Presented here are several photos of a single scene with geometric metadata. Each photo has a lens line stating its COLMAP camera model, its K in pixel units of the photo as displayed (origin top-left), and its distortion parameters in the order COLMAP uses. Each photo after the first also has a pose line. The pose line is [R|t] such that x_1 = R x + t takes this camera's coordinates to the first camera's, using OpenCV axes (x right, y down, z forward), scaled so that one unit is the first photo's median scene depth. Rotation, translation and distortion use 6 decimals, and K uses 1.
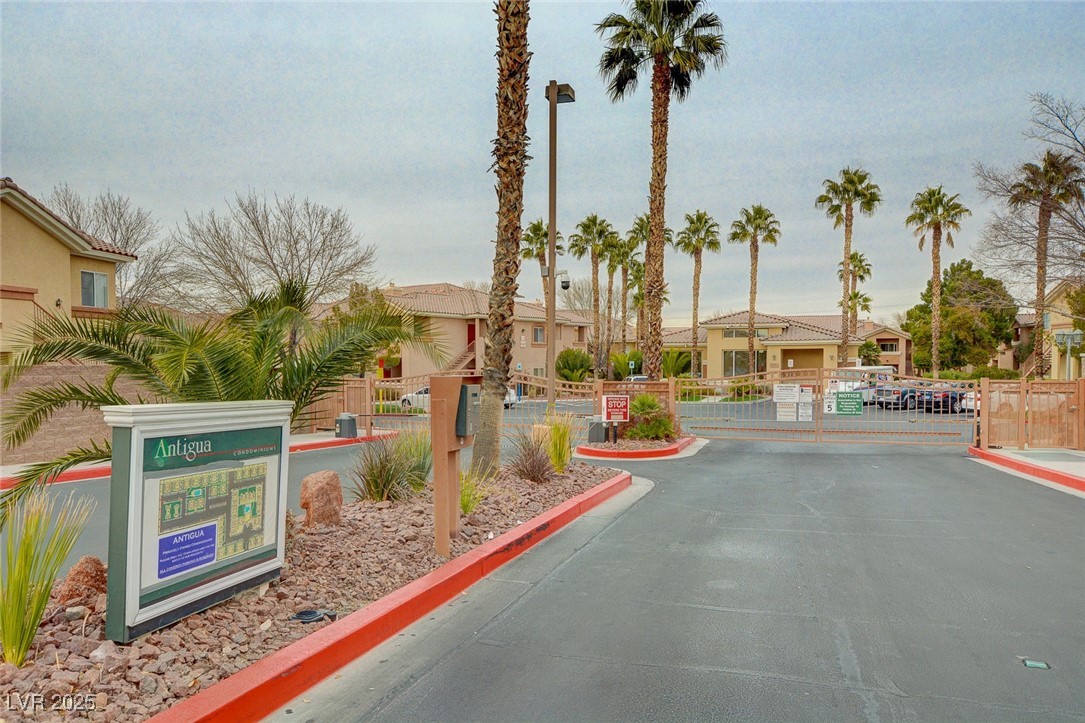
lens RADIAL K [[774.2, 0, 542.5], [0, 774.2, 361.5], [0, 0, 1]] dist [0.063824, -0.000243]
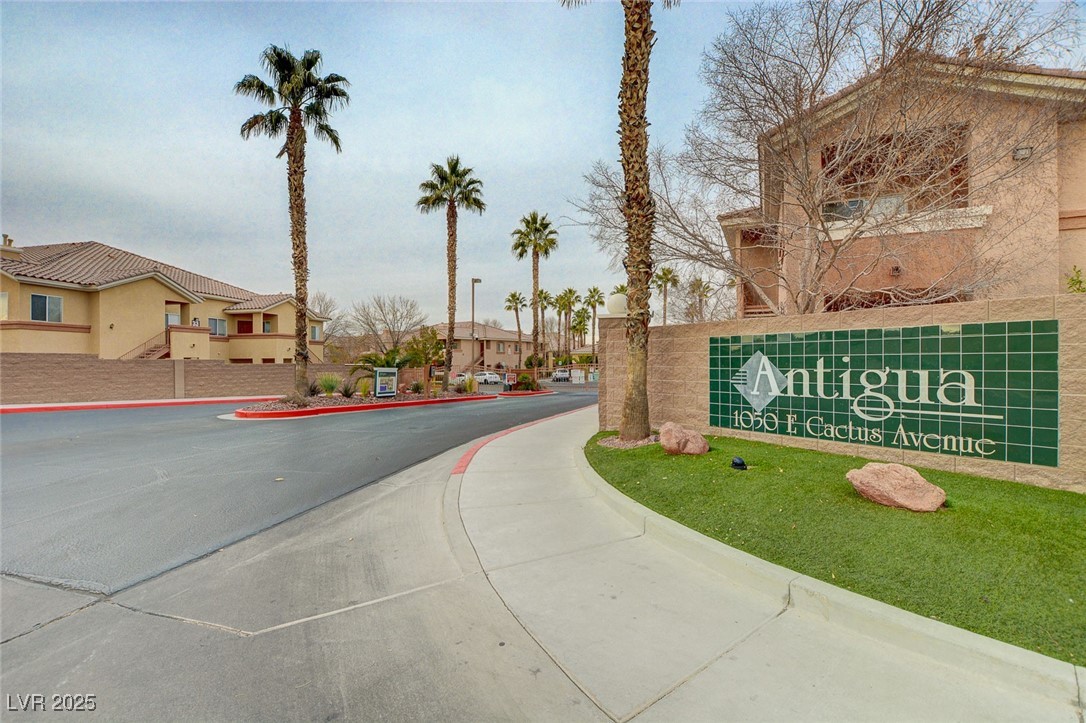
lens RADIAL K [[480.3, 0, 543.0], [0, 480.3, 361.5], [0, 0, 1]] dist [-0.000088, 0.000001]
pose [[0.999969, -0.003487, -0.007058, 0.181420], [0.003491, 0.999994, 0.000448, -0.000794], [0.007056, -0.000473, 0.999975, -0.588416]]
